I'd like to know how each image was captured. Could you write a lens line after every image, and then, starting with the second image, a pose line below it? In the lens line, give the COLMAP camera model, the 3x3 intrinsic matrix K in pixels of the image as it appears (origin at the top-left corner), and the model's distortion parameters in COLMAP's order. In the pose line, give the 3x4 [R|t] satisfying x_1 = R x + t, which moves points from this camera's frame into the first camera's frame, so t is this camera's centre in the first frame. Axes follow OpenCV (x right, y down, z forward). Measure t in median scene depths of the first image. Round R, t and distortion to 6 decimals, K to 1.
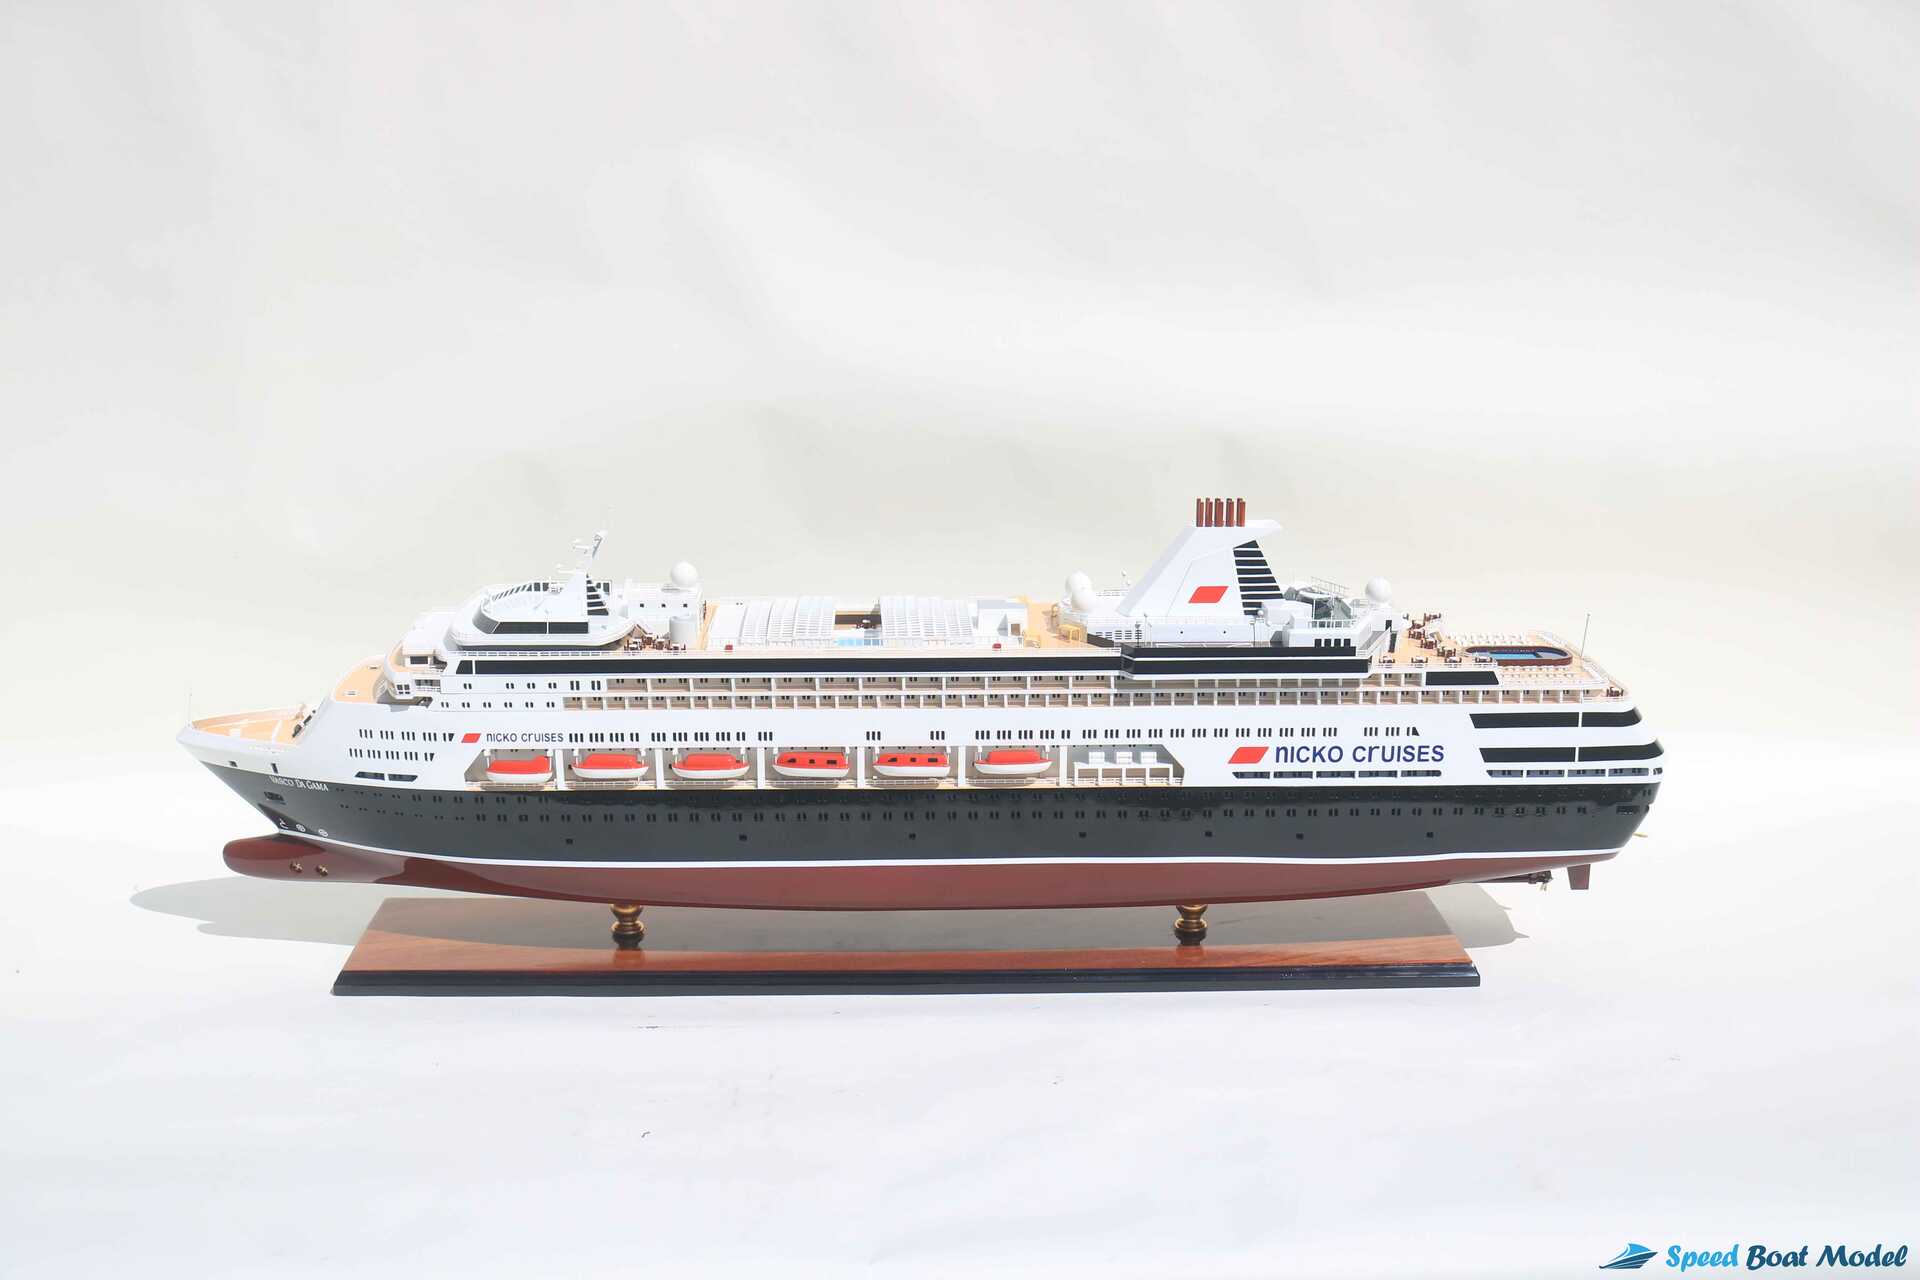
lens RADIAL K [[2252.0, 0, 960.0], [0, 2252.0, 640.0], [0, 0, 1]] dist [-0.014784, 0.008065]
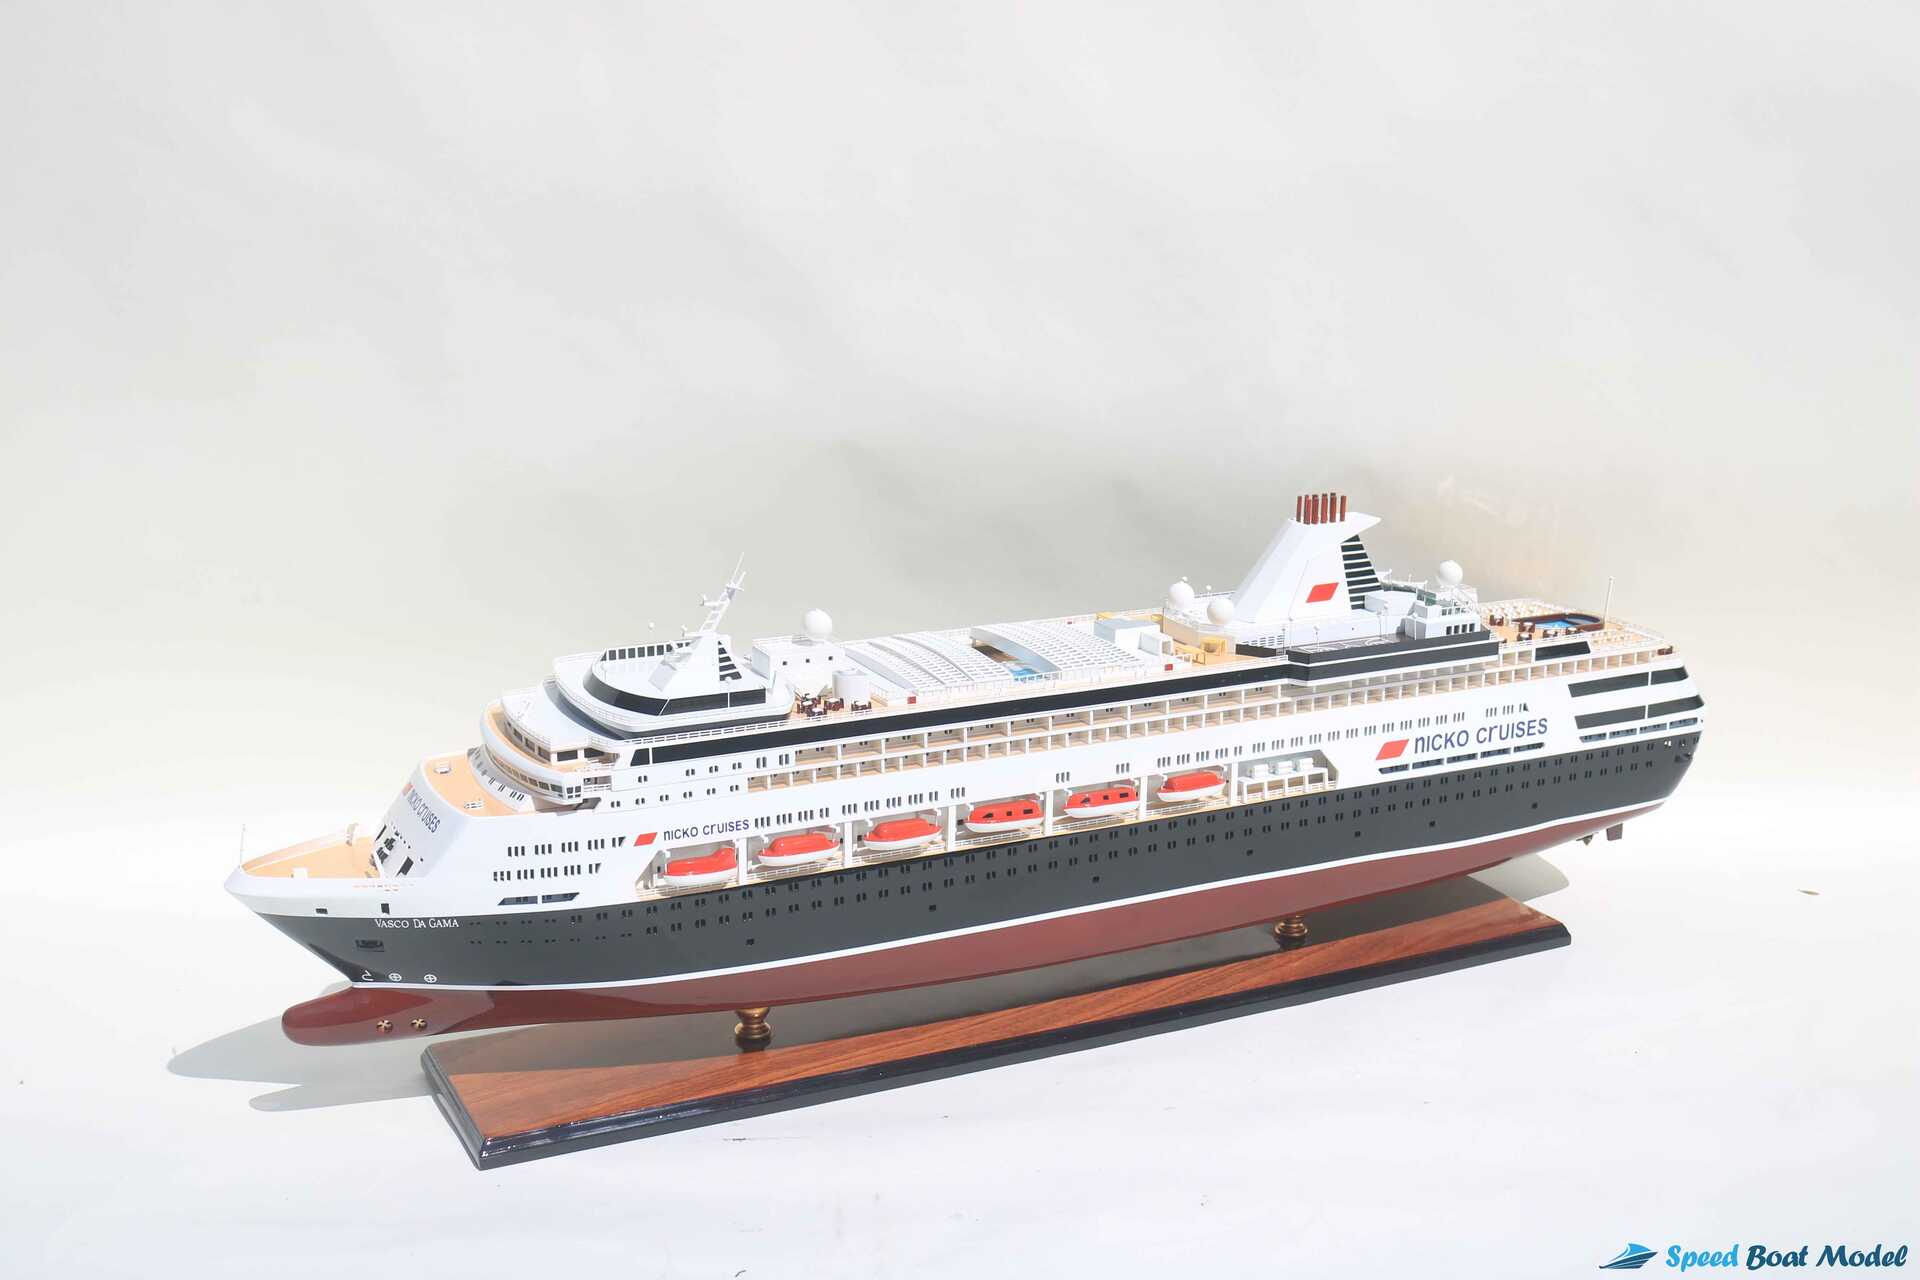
lens RADIAL K [[2252.0, 0, 960.0], [0, 2252.0, 640.0], [0, 0, 1]] dist [-0.014784, 0.008065]
pose [[0.900649, -0.099126, 0.423090, -0.461025], [0.095747, 0.994975, 0.029292, -0.044560], [-0.423867, 0.014127, 0.905614, 0.179550]]
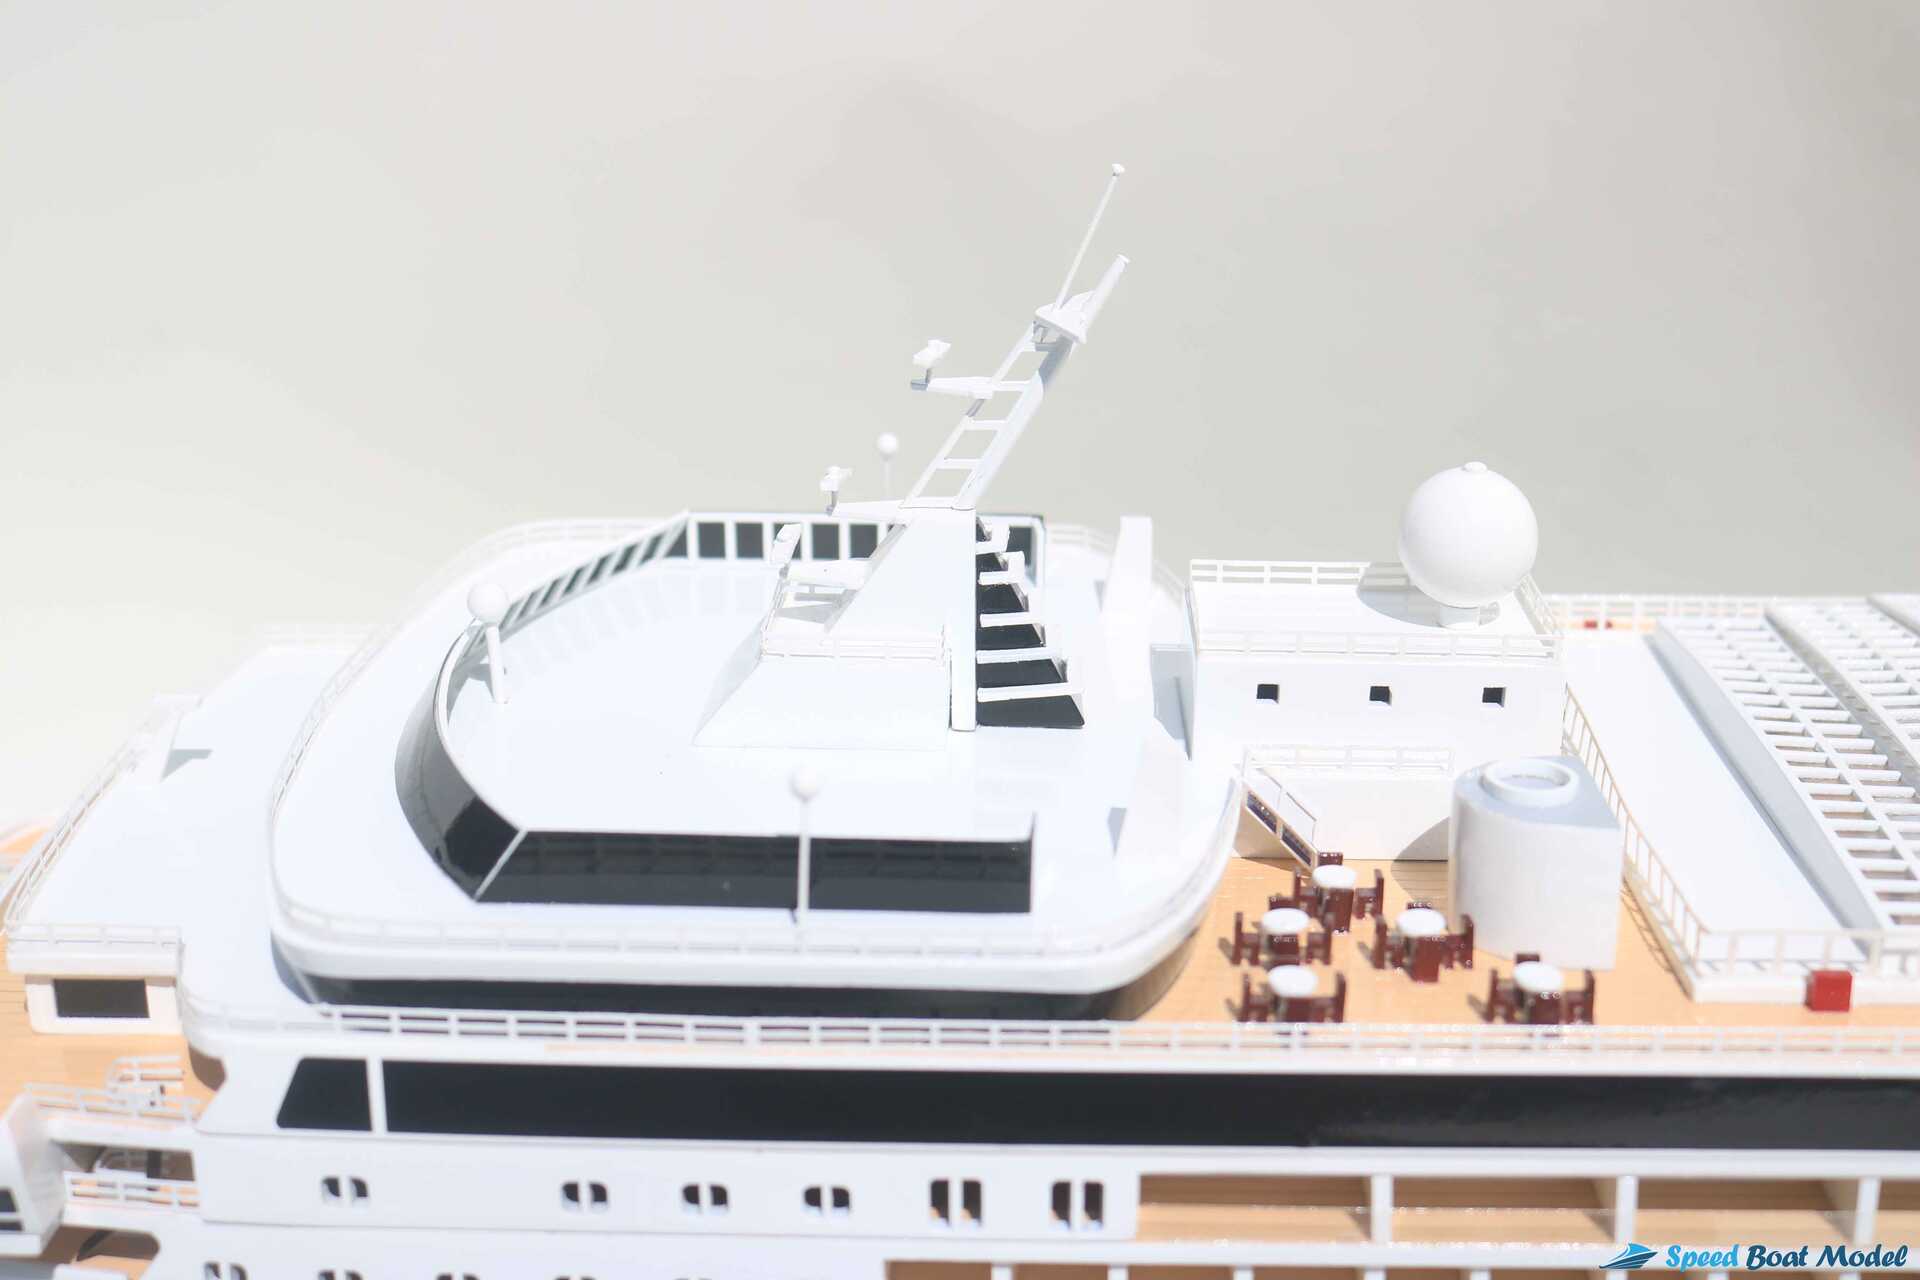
lens RADIAL K [[2350.7, 0, 960.0], [0, 2350.7, 640.0], [0, 0, 1]] dist [0.006911, 0.000418]
pose [[0.998527, 0.016194, -0.051792, -0.160847], [-0.010439, 0.993930, 0.109519, -0.042531], [0.053251, -0.108817, 0.992634, 0.818249]]
